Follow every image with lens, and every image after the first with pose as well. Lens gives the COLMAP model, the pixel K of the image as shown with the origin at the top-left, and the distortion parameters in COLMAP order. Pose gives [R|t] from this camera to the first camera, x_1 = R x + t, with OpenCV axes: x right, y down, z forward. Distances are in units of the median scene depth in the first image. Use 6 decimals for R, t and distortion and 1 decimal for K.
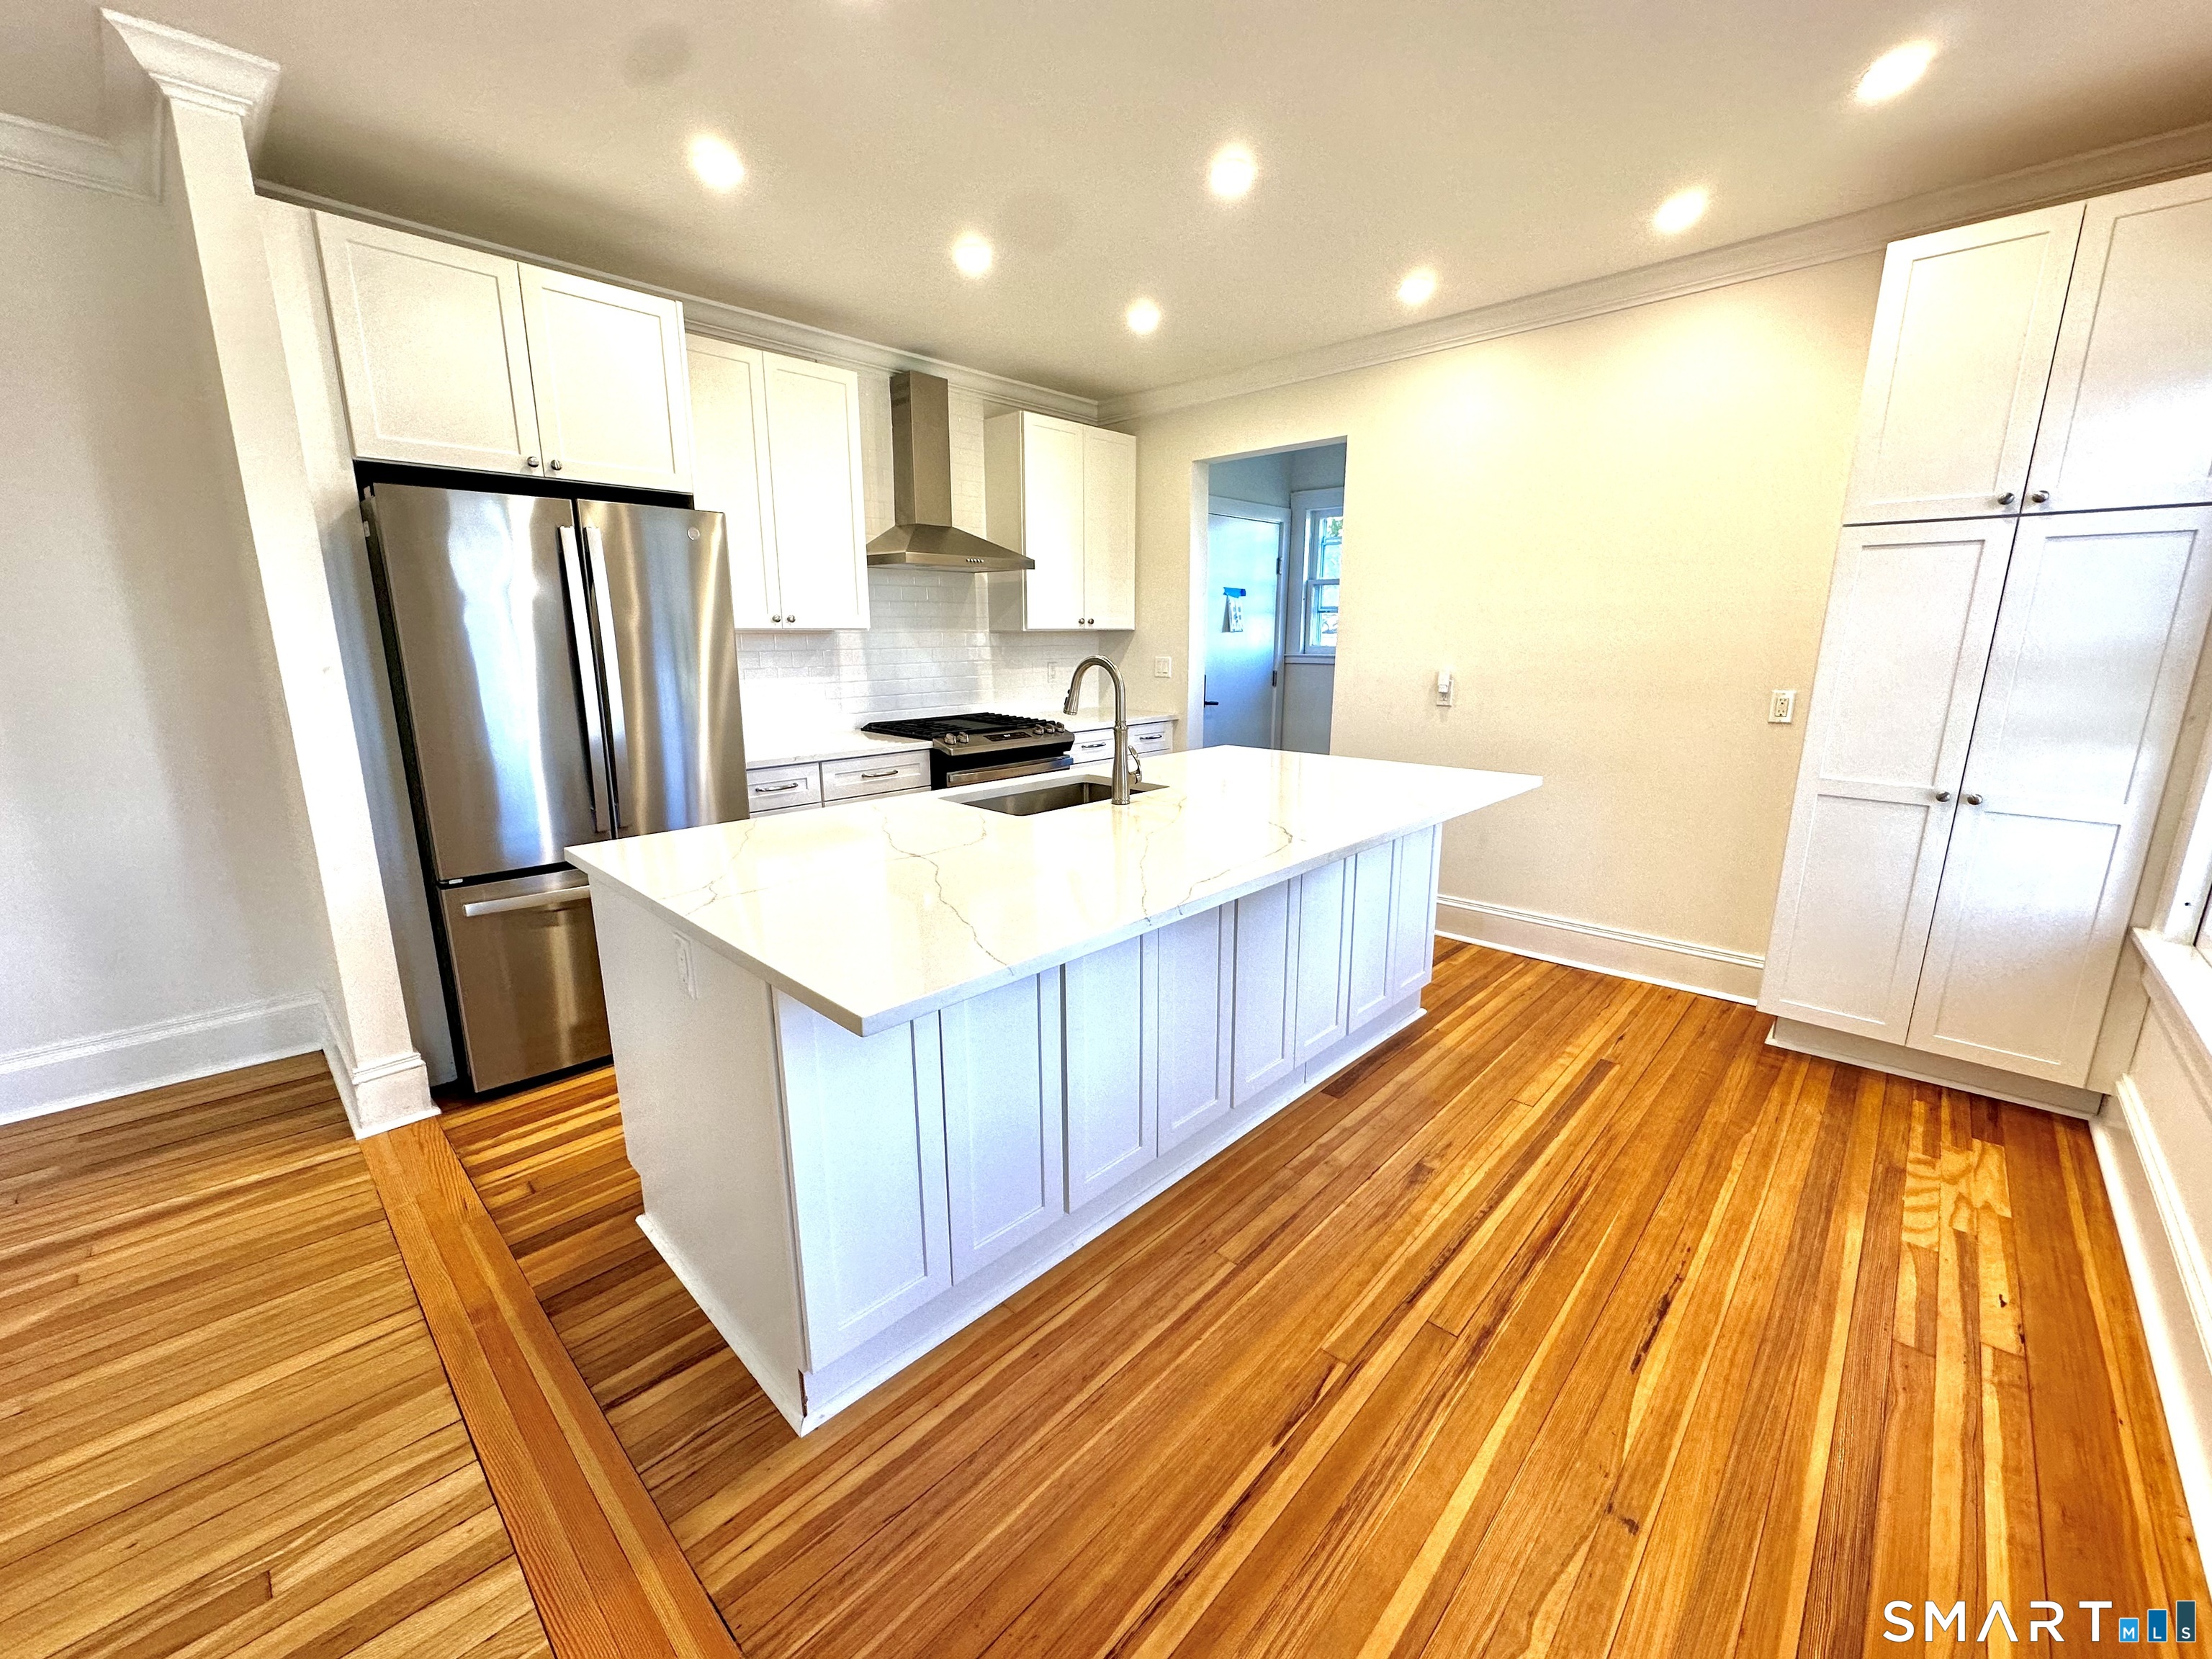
lens RADIAL K [[884.1, 0, 1111.8], [0, 884.1, 826.5], [0, 0, 1]] dist [-0.002204, 0.000727]
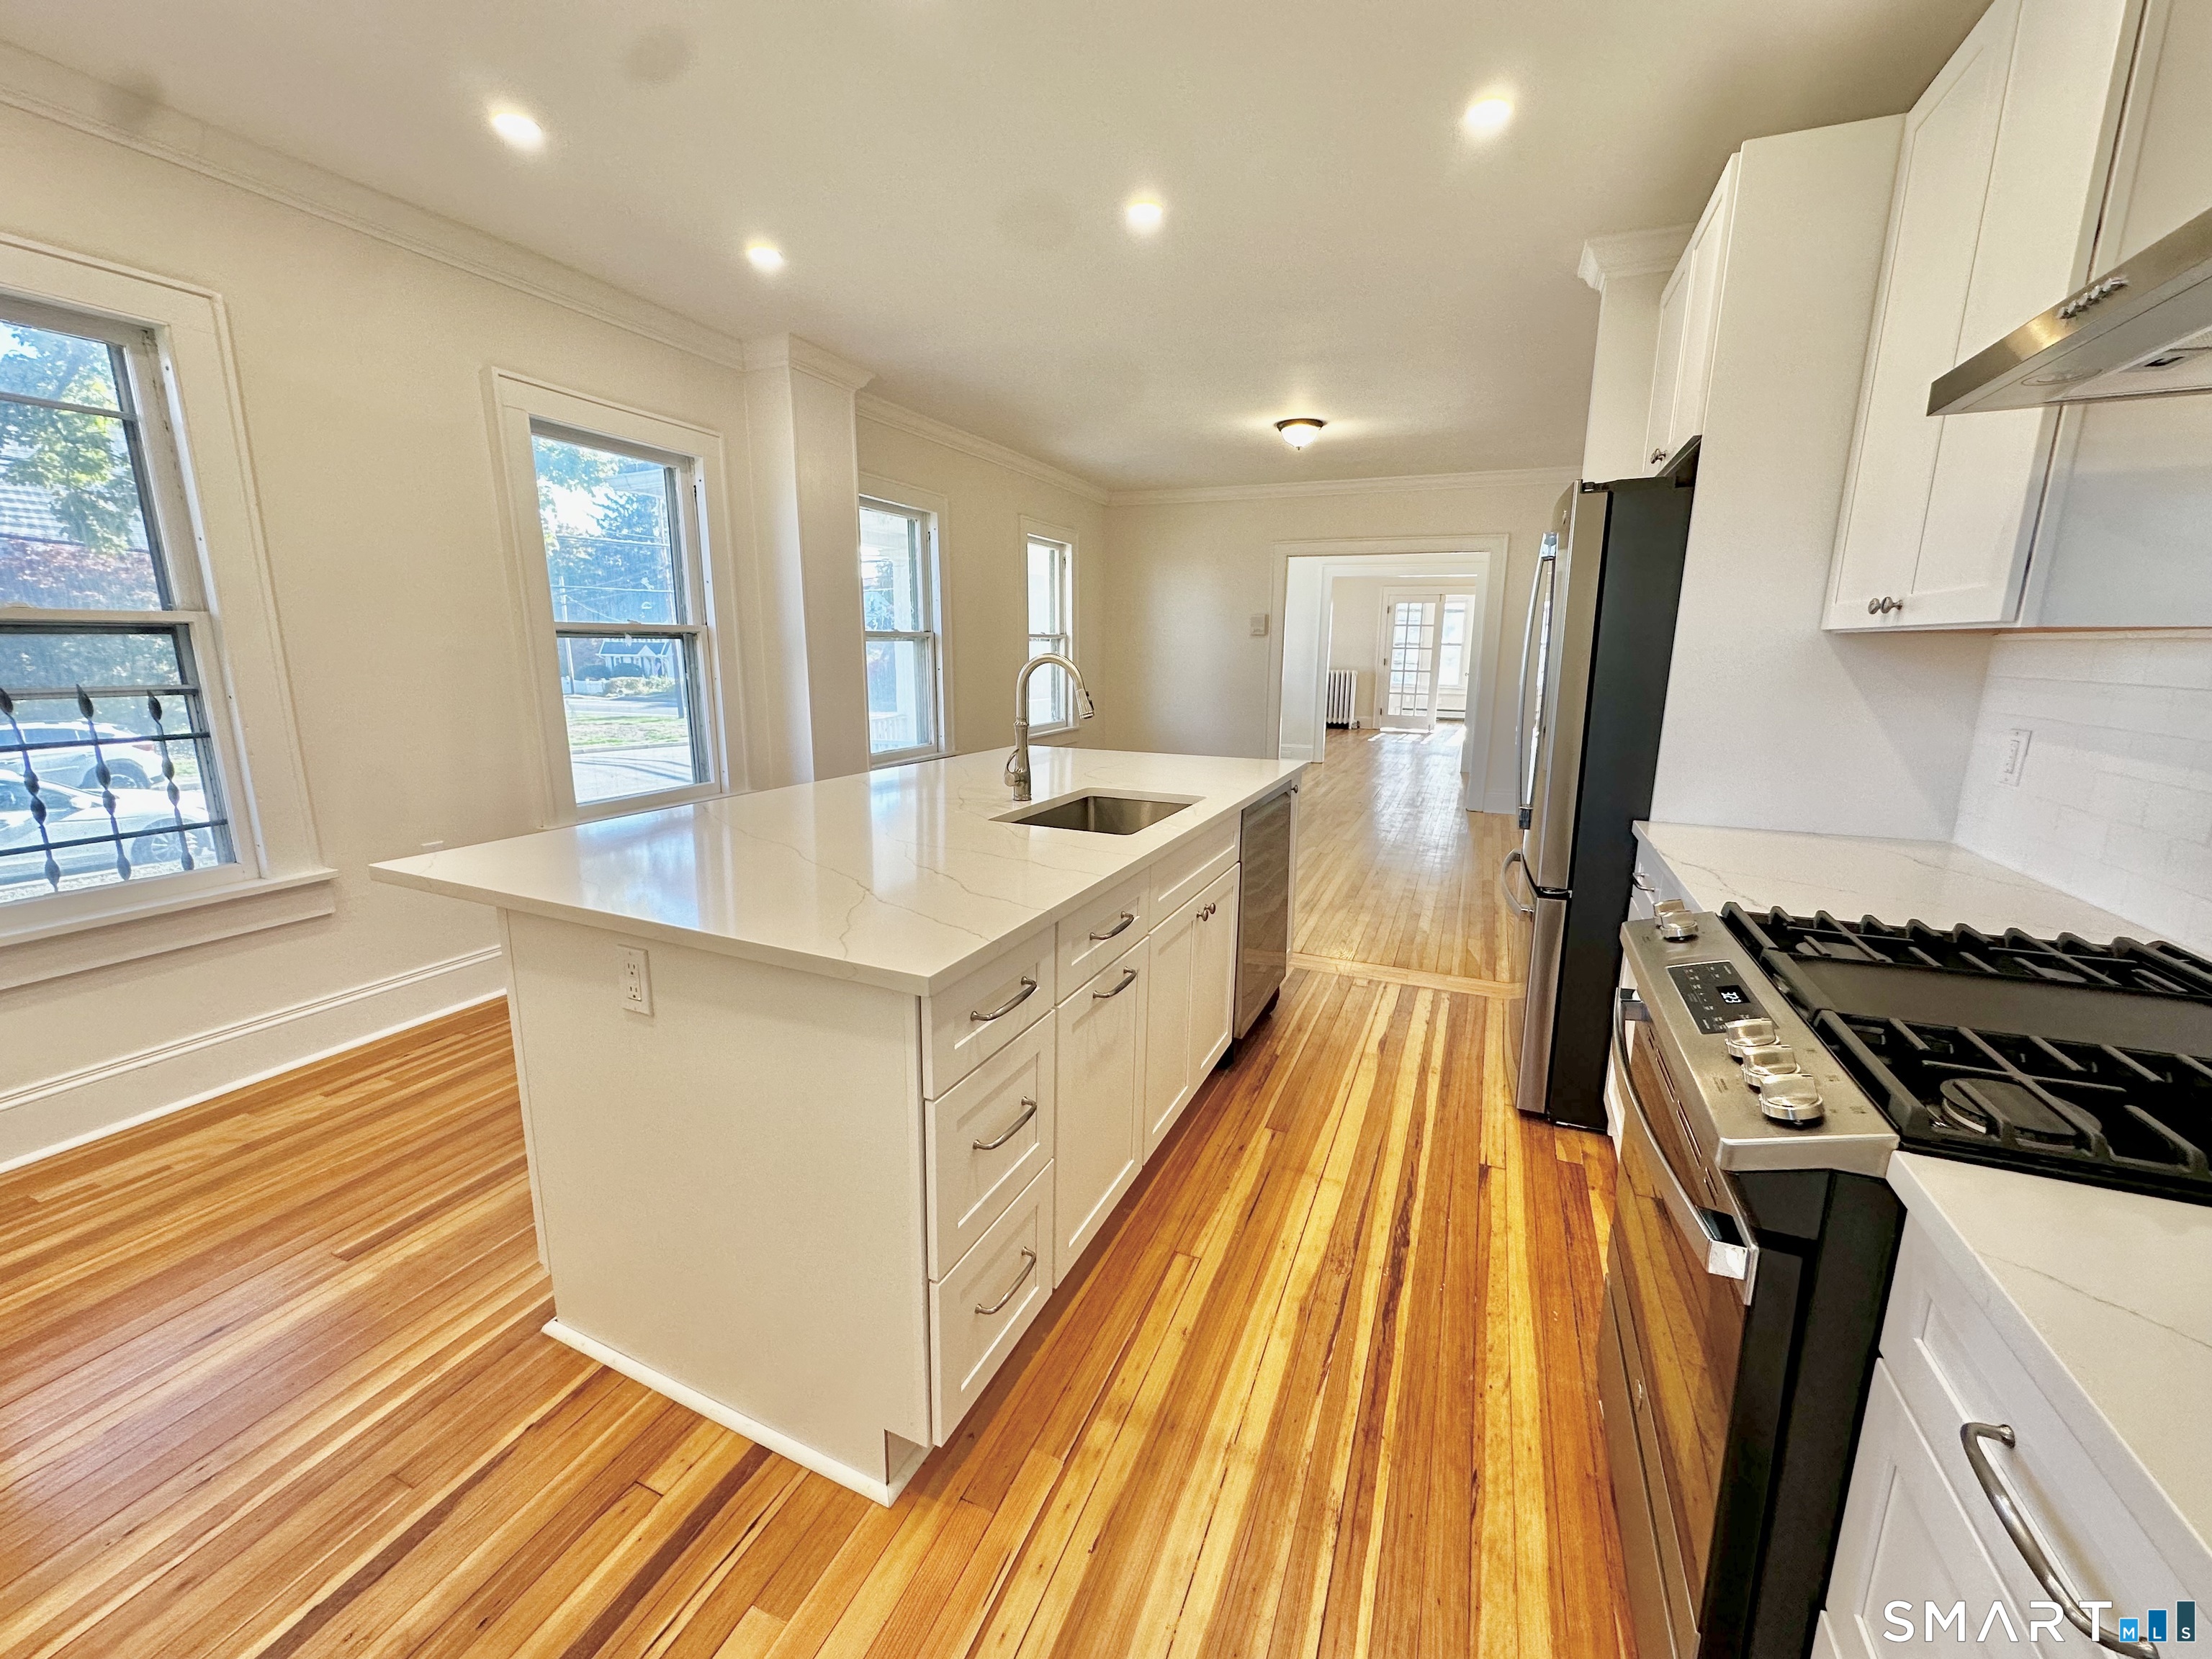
lens RADIAL K [[884.1, 0, 1102.6], [0, 884.1, 820.3], [0, 0, 1]] dist [-0.002204, 0.000727]
pose [[-0.942243, 0.056662, -0.330101, 0.314343], [-0.082679, 0.915735, 0.393184, -0.499514], [0.324564, 0.397768, -0.858160, 2.330225]]
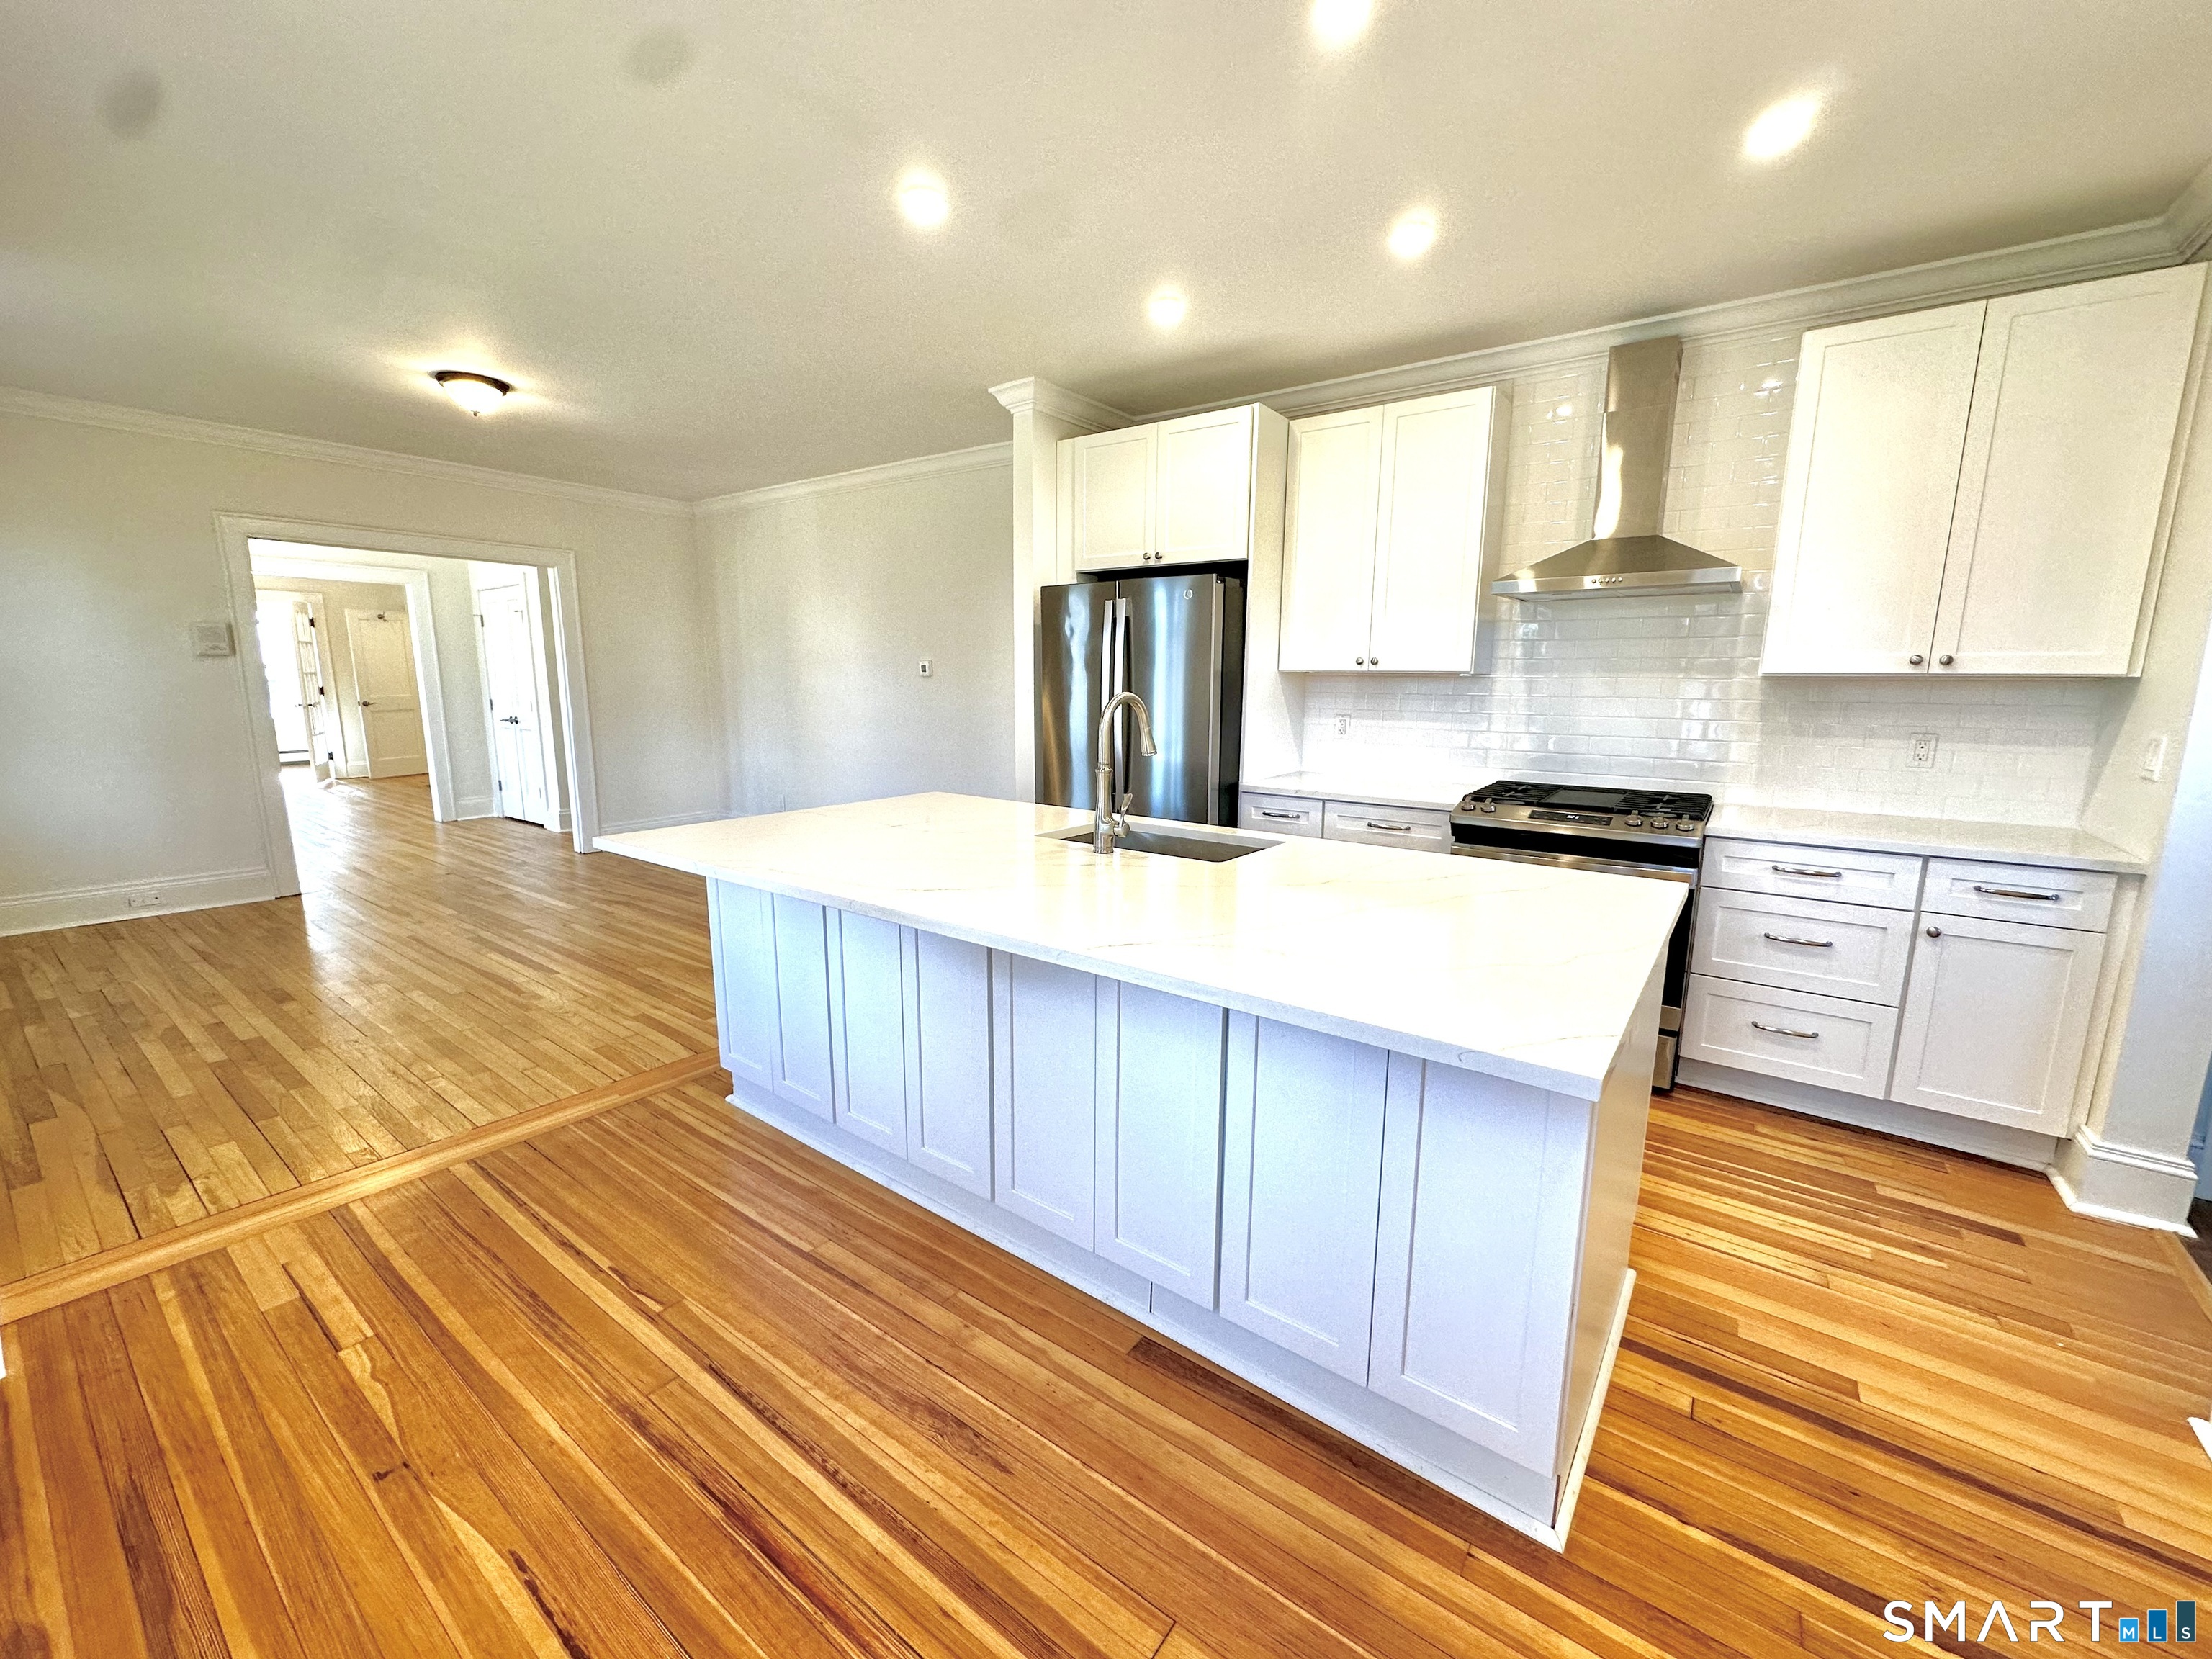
lens RADIAL K [[884.1, 0, 1109.0], [0, 884.1, 828.4], [0, 0, 1]] dist [-0.002204, 0.000727]
pose [[0.121499, 0.171306, -0.977697, 1.105922], [-0.224818, 0.964146, 0.140993, -0.222501], [0.966796, 0.202674, 0.155656, 1.047936]]
